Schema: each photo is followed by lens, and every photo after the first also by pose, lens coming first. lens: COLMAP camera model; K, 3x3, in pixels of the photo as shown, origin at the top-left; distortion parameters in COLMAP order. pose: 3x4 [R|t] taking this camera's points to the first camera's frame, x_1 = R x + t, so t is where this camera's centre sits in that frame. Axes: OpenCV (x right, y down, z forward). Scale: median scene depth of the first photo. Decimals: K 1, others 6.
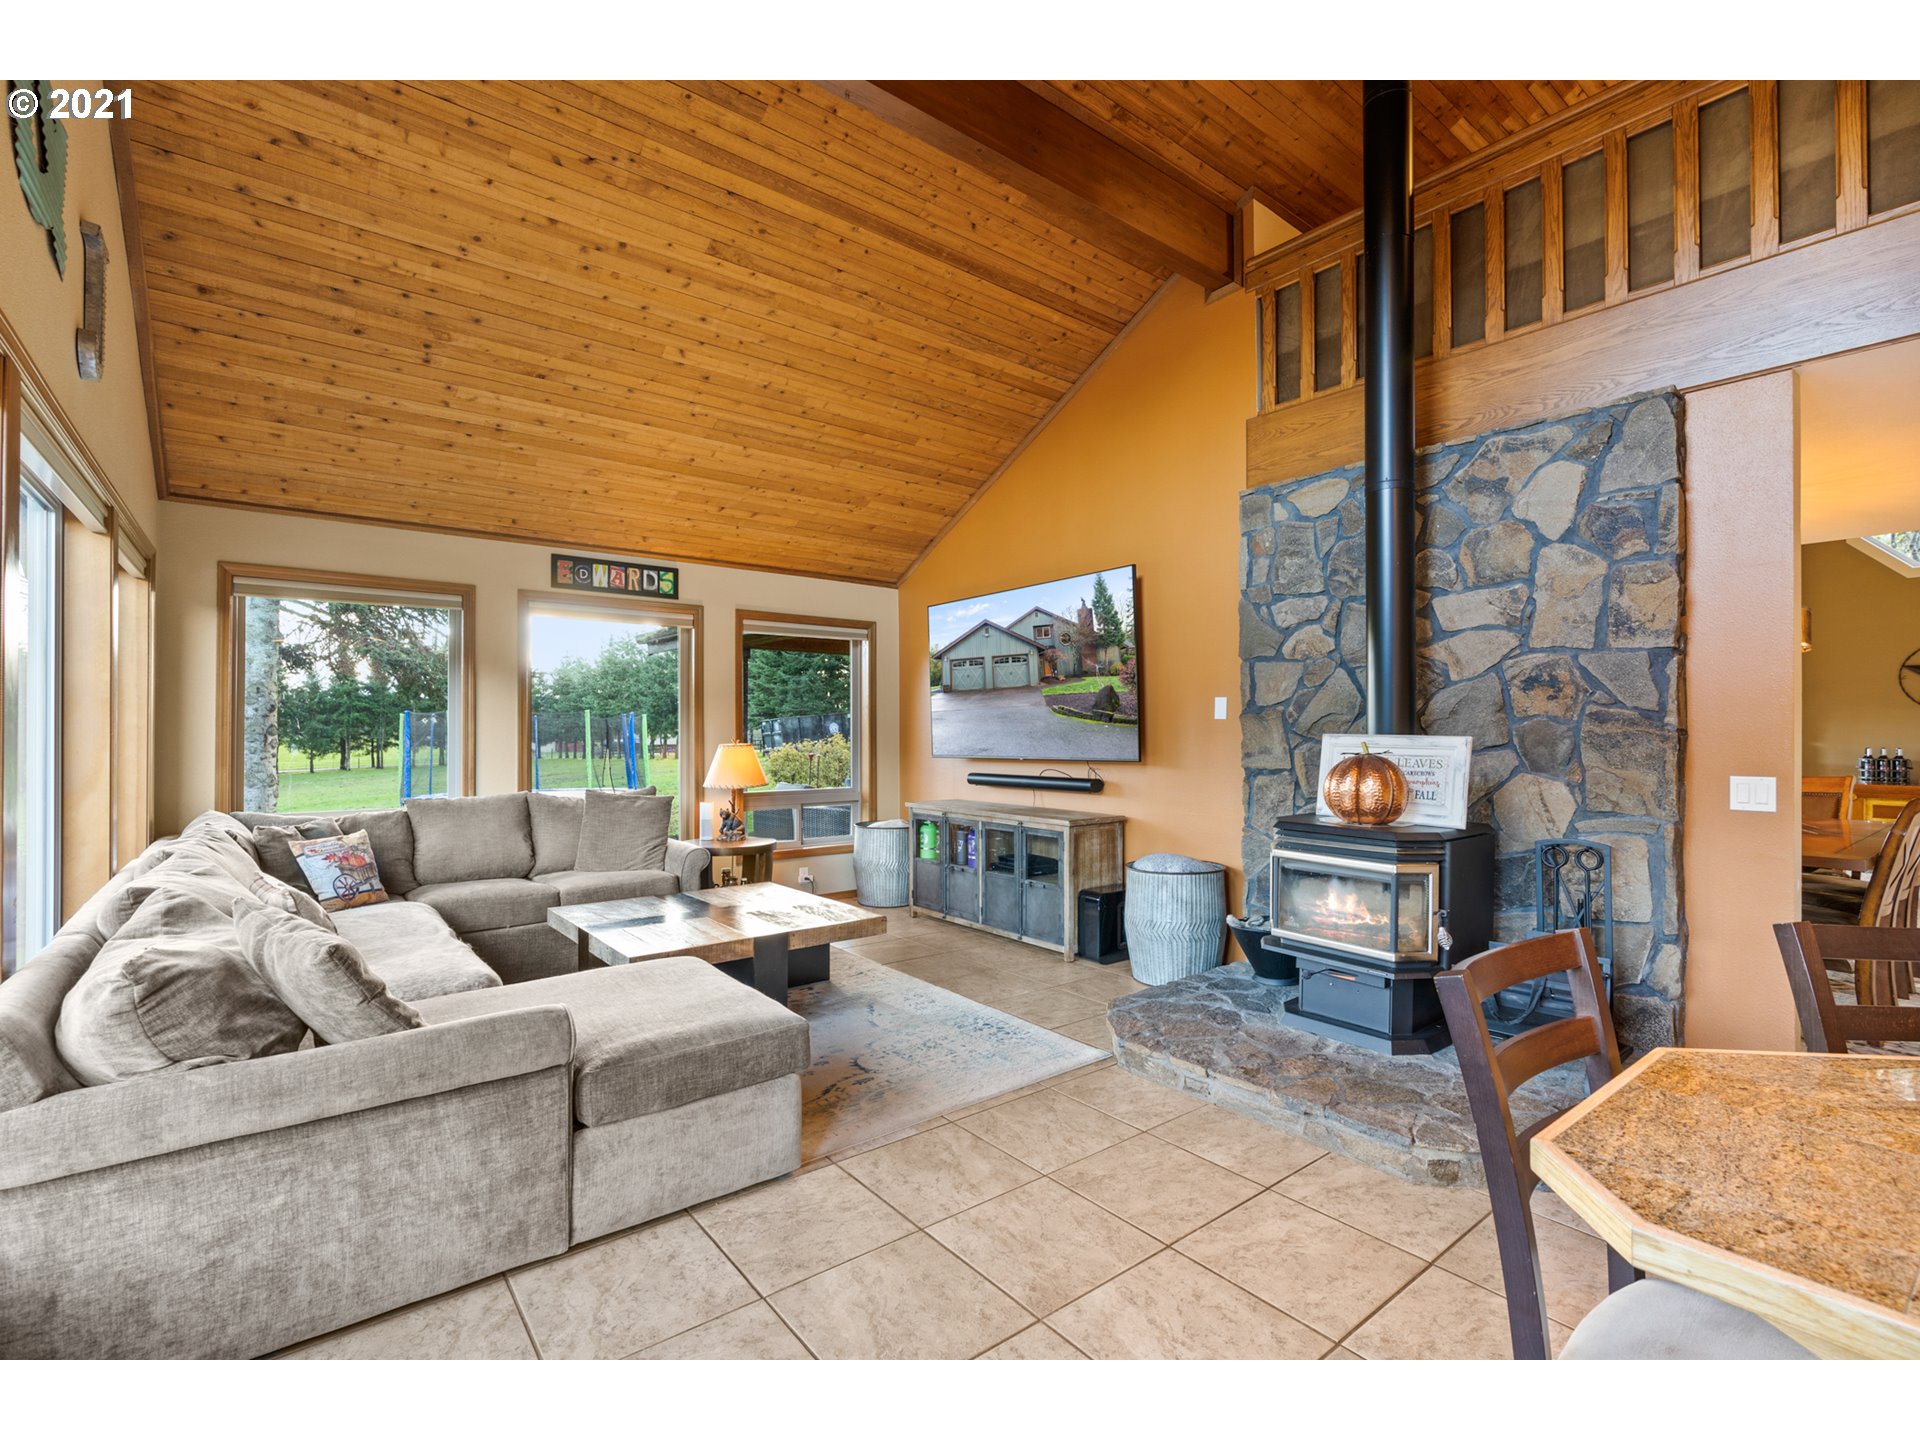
lens RADIAL K [[874.0, 0, 960.2], [0, 874.0, 724.6], [0, 0, 1]] dist [-0.007640, 0.004049]
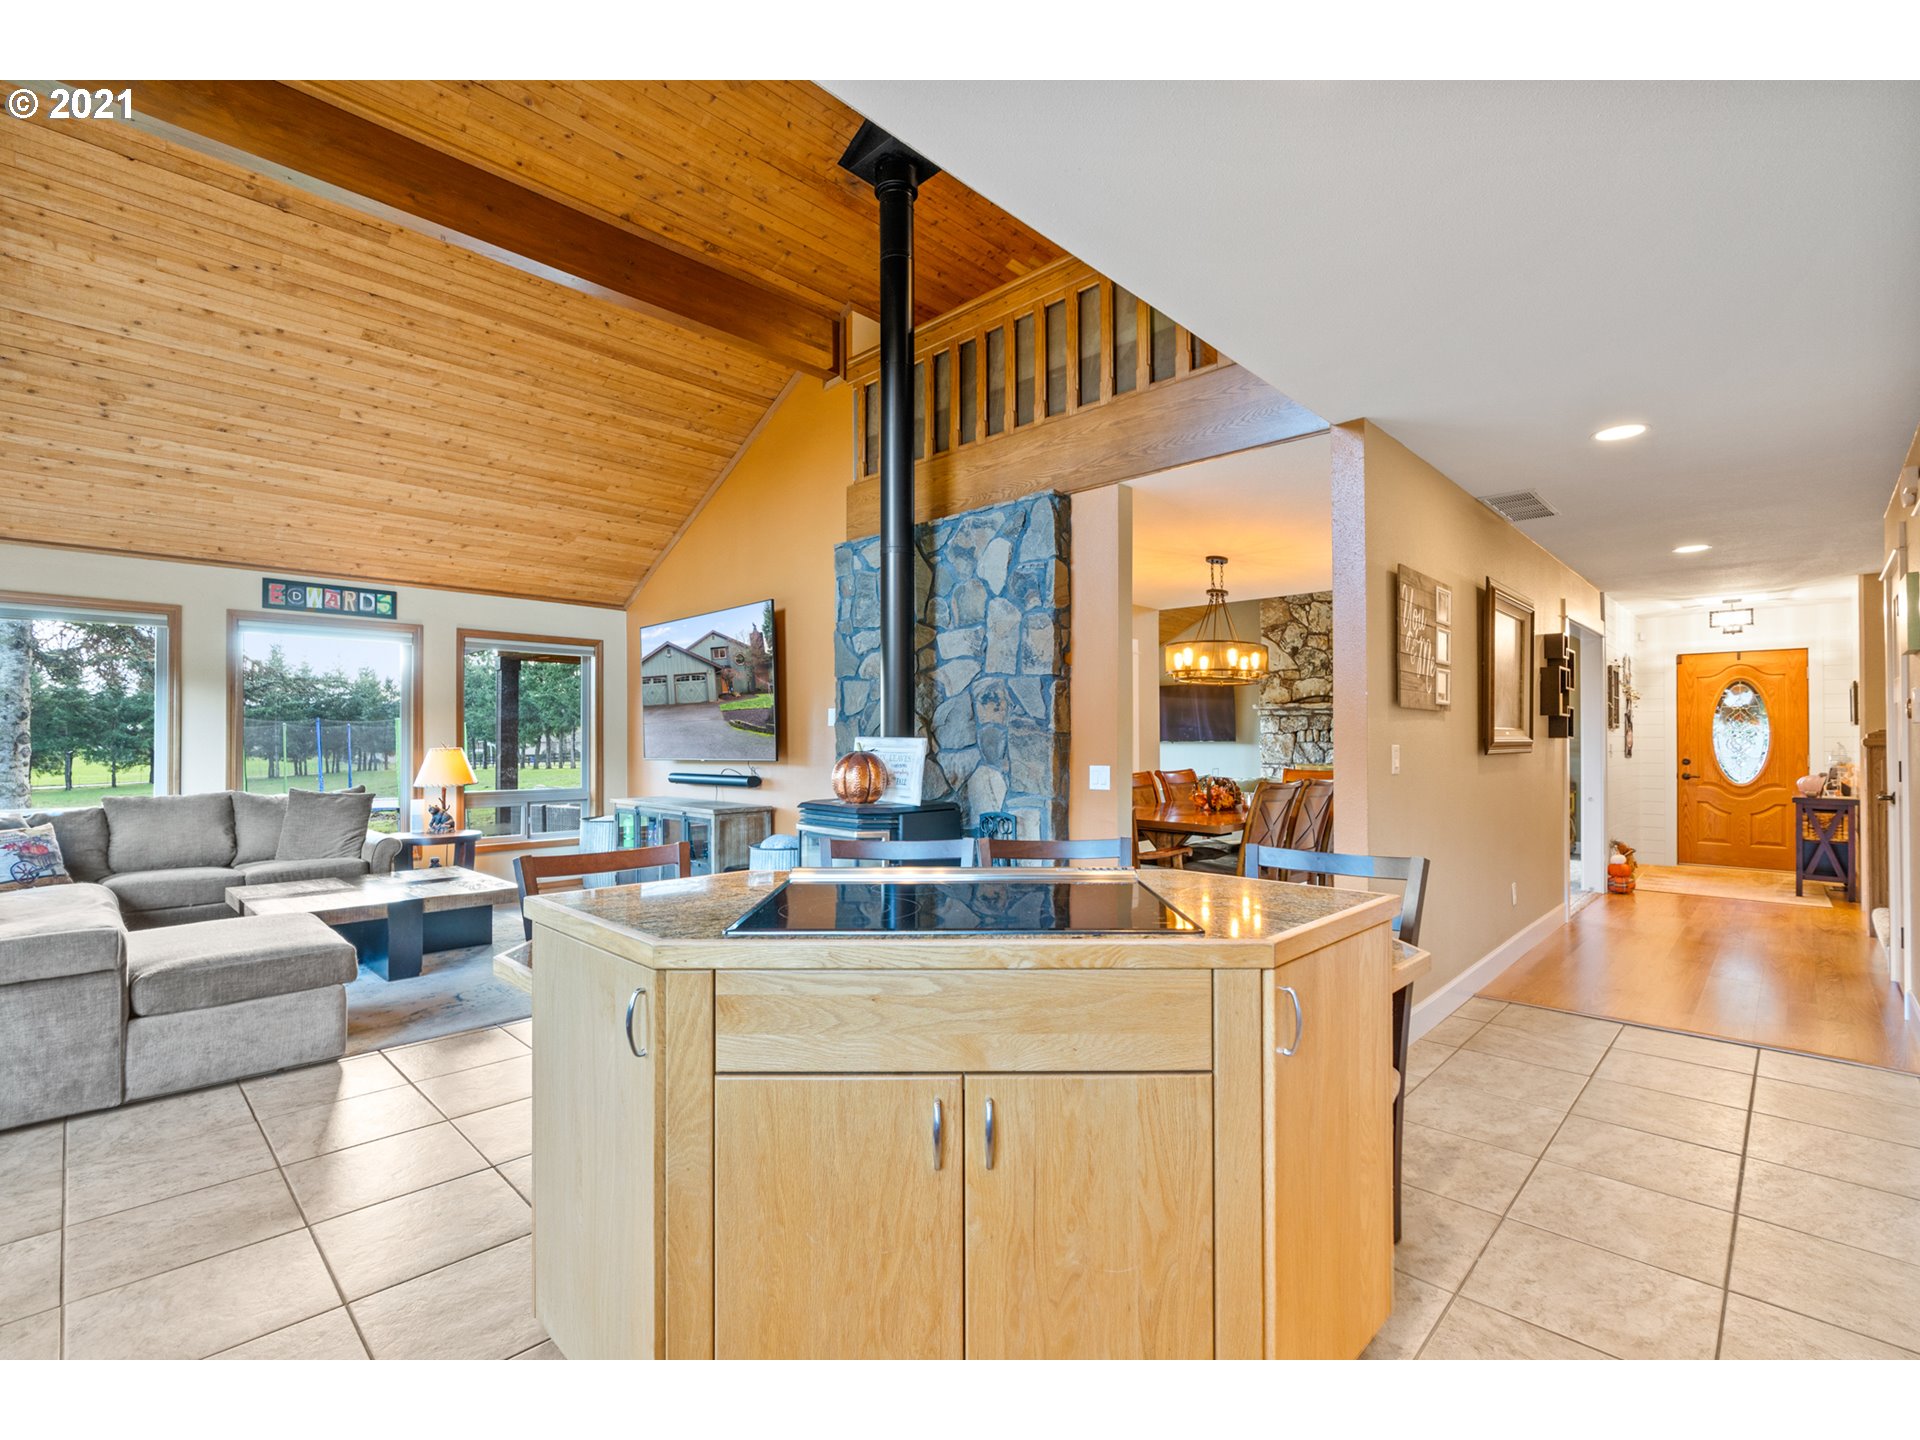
lens RADIAL K [[874.0, 0, 960.4], [0, 874.0, 731.3], [0, 0, 1]] dist [-0.007640, 0.004049]
pose [[0.991886, -0.000107, 0.127127, 0.348977], [0.000504, 0.999995, -0.003086, 0.005190], [-0.127126, 0.003125, 0.991882, -0.275717]]
